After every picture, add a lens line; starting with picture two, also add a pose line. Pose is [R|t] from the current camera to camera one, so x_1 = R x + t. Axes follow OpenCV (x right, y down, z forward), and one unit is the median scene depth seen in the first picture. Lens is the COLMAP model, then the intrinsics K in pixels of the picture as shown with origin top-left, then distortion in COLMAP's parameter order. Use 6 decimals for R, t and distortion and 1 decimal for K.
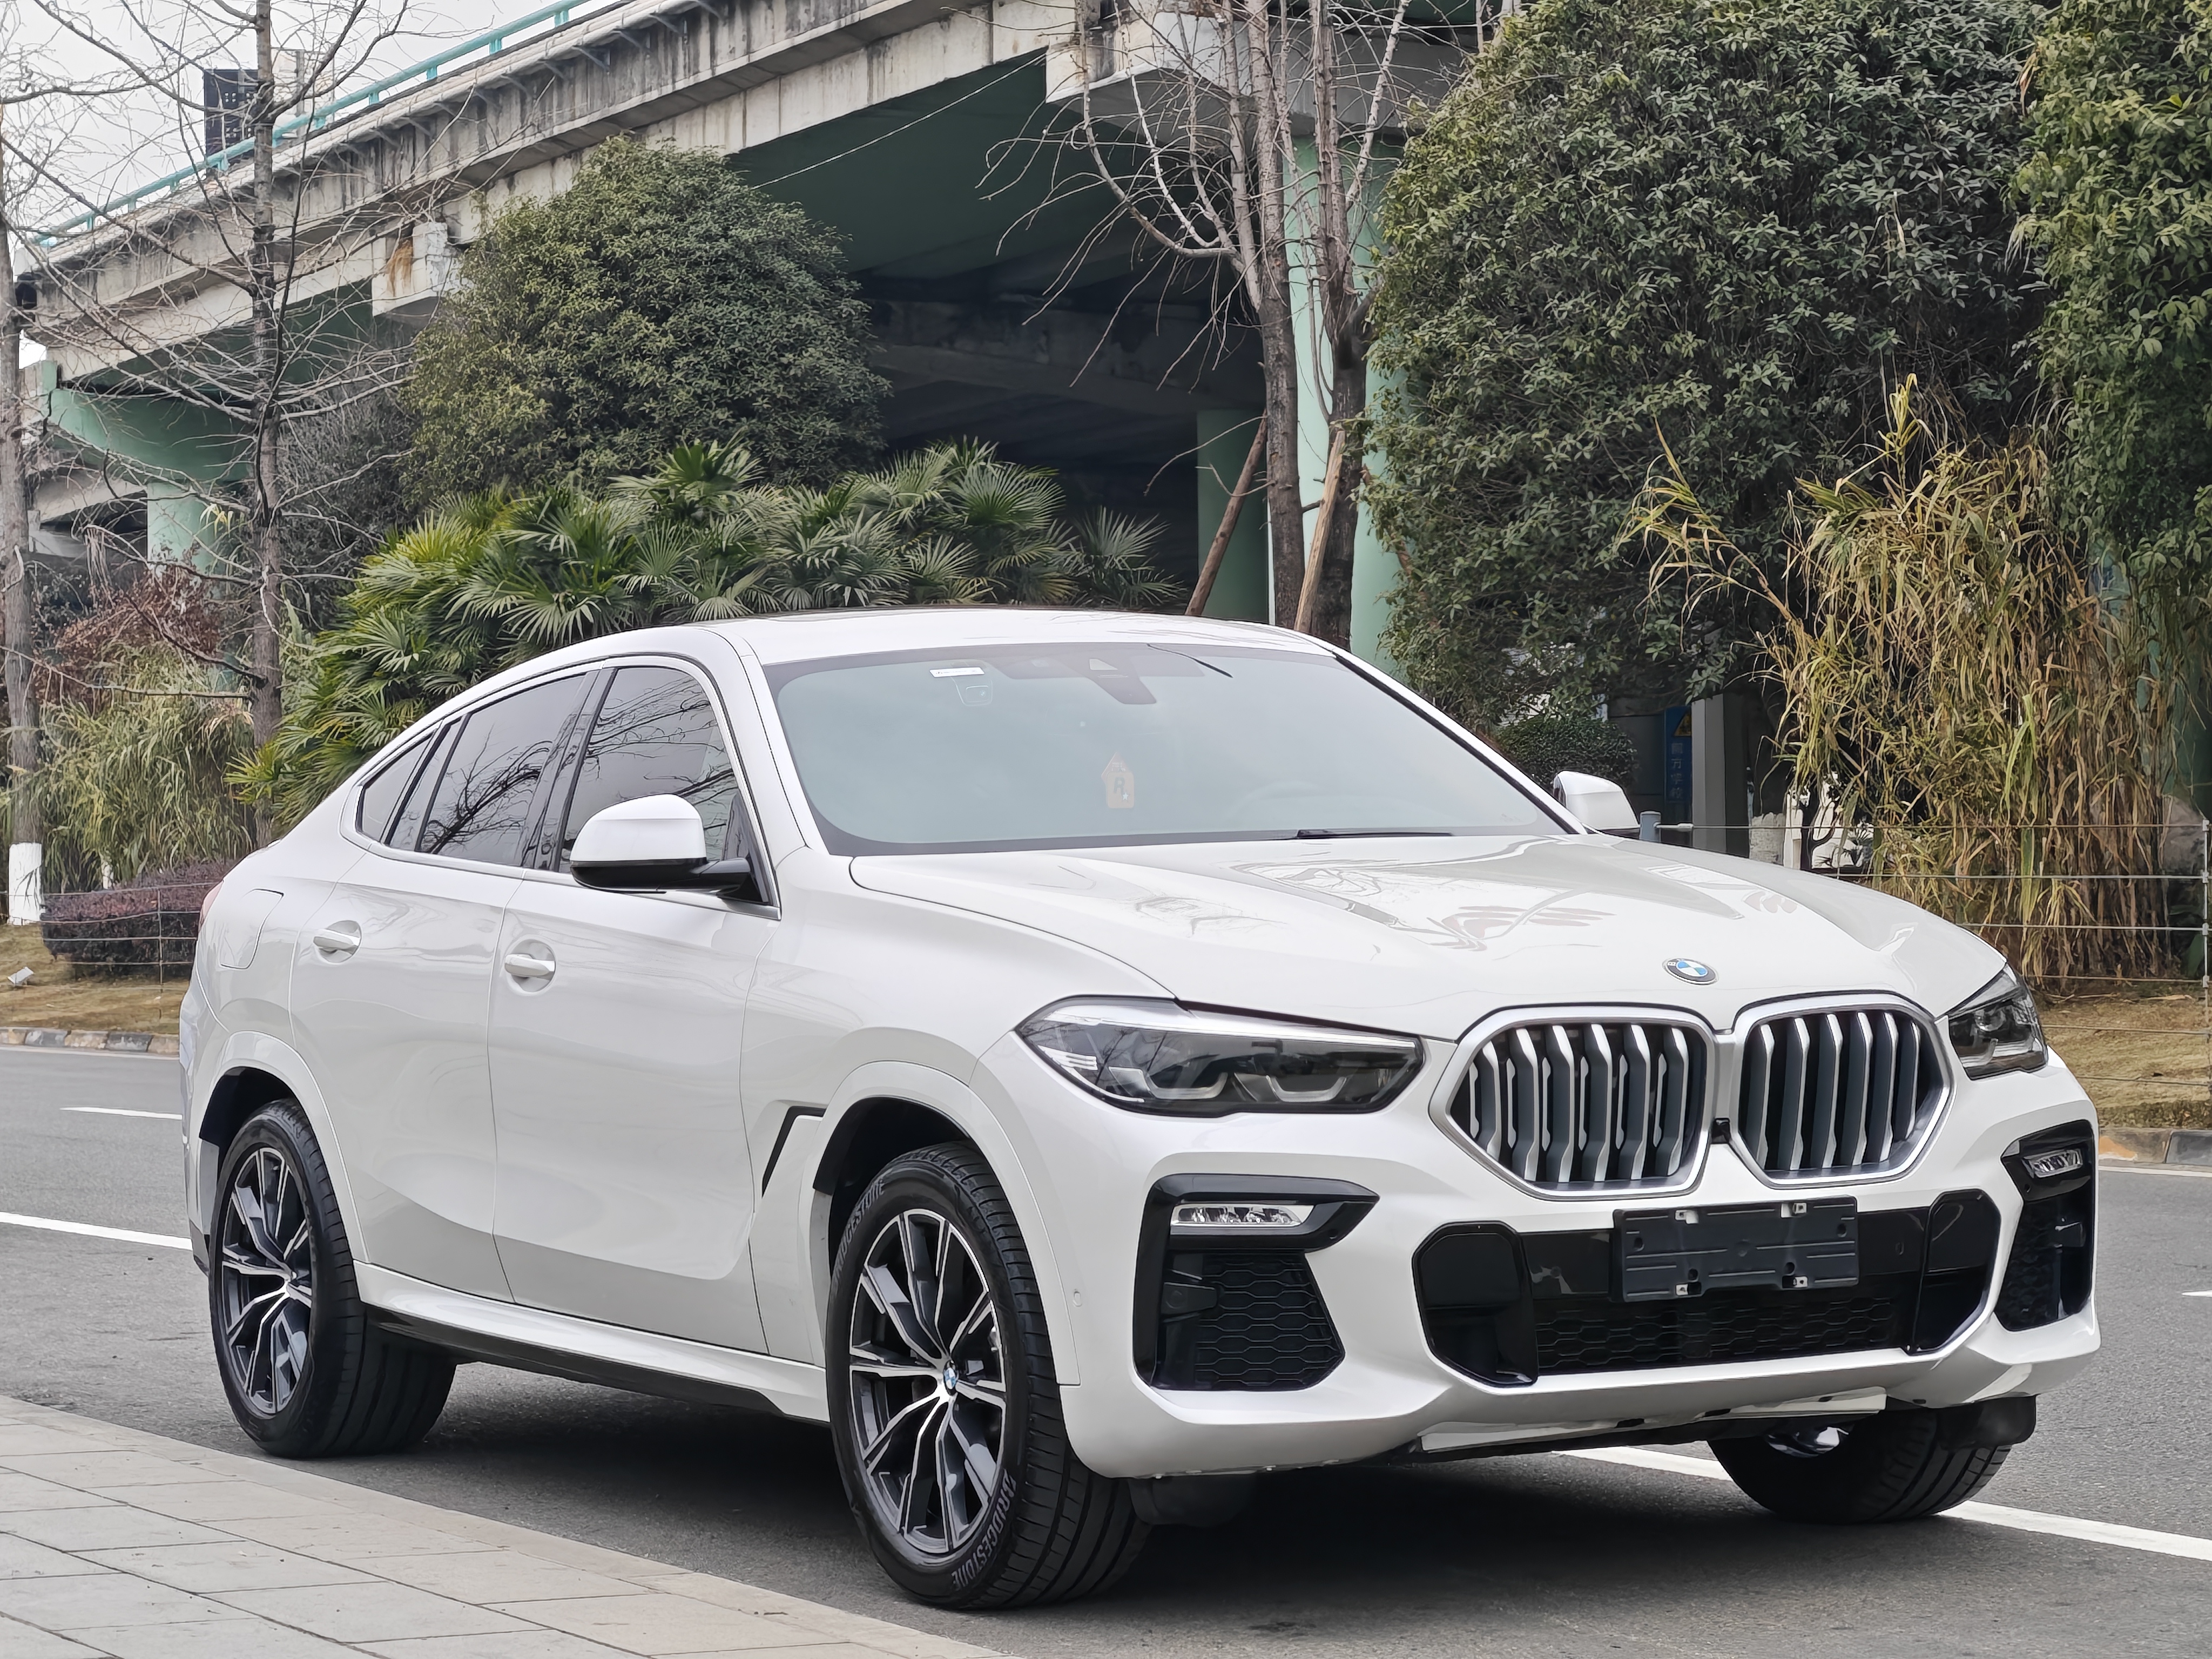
lens RADIAL K [[5519.9, 0, 1106.0], [0, 5519.9, 829.5], [0, 0, 1]] dist [-0.069085, 6.014659]
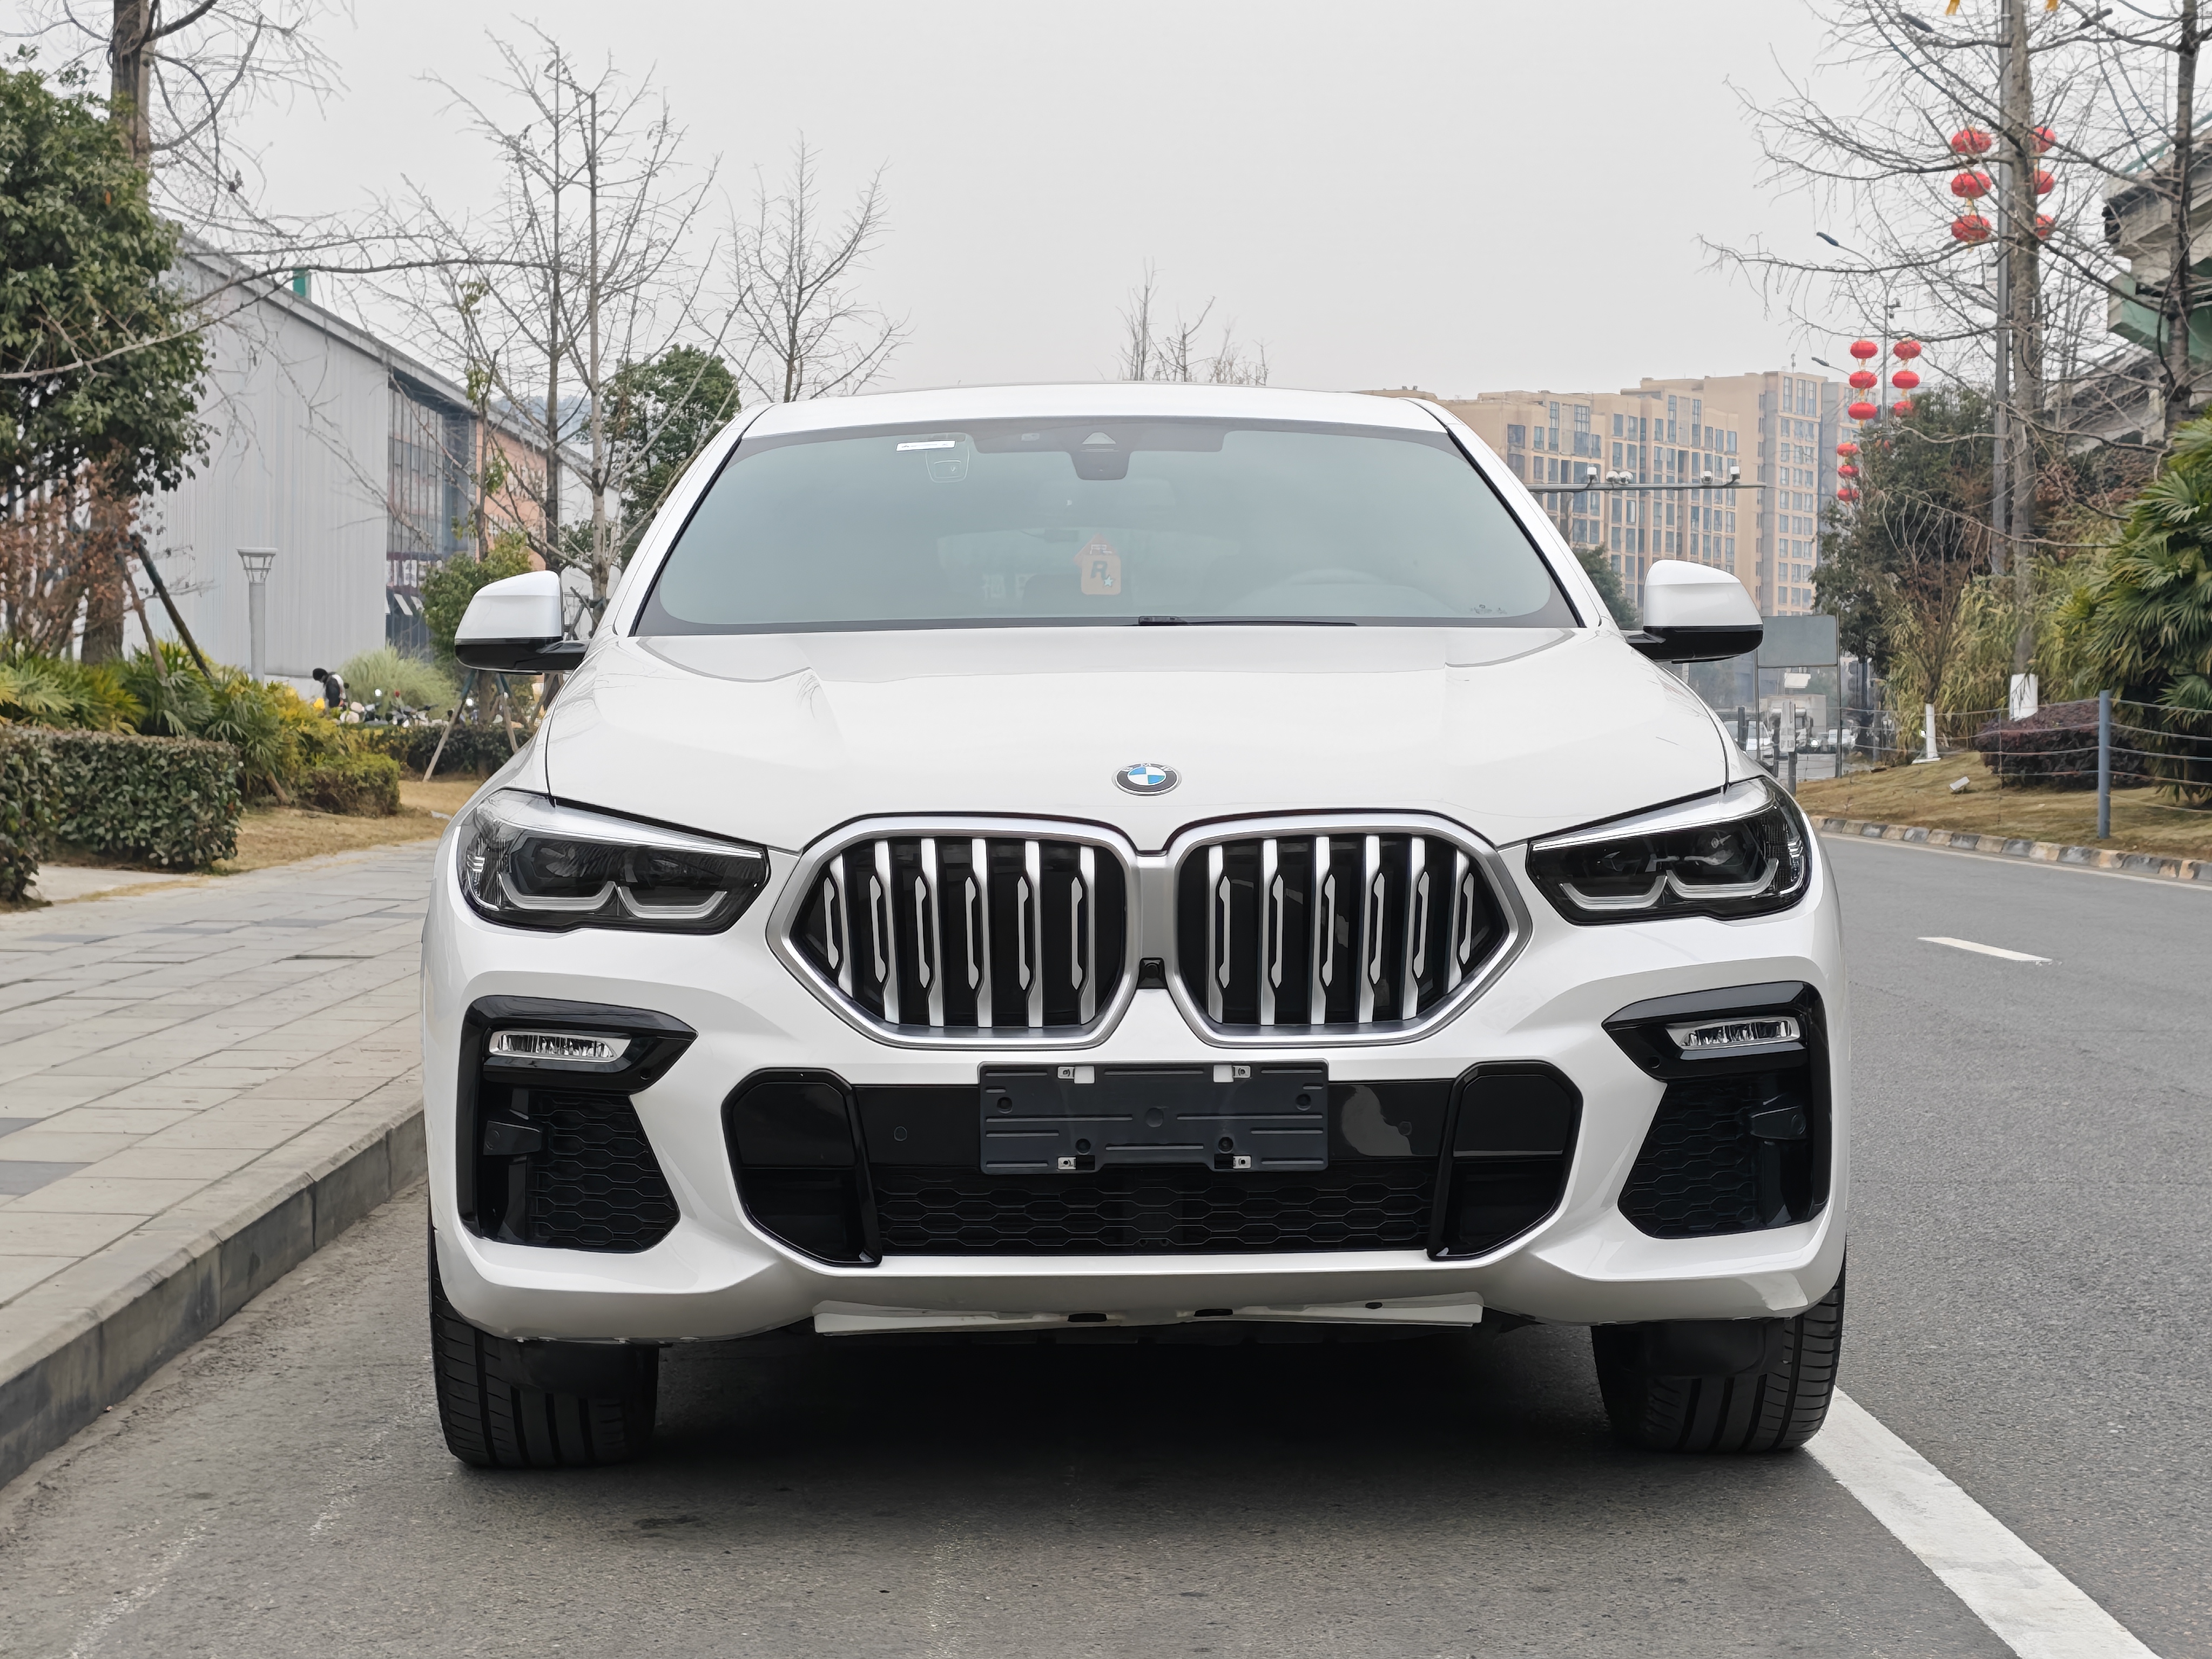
lens RADIAL K [[4434.0, 0, 1106.0], [0, 4434.0, 829.5], [0, 0, 1]] dist [0.549281, -6.065371]
pose [[0.901831, 0.033064, -0.430823, 0.390973], [-0.017526, 0.999046, 0.039988, 0.006747], [0.431734, -0.028512, 0.901550, 0.400993]]
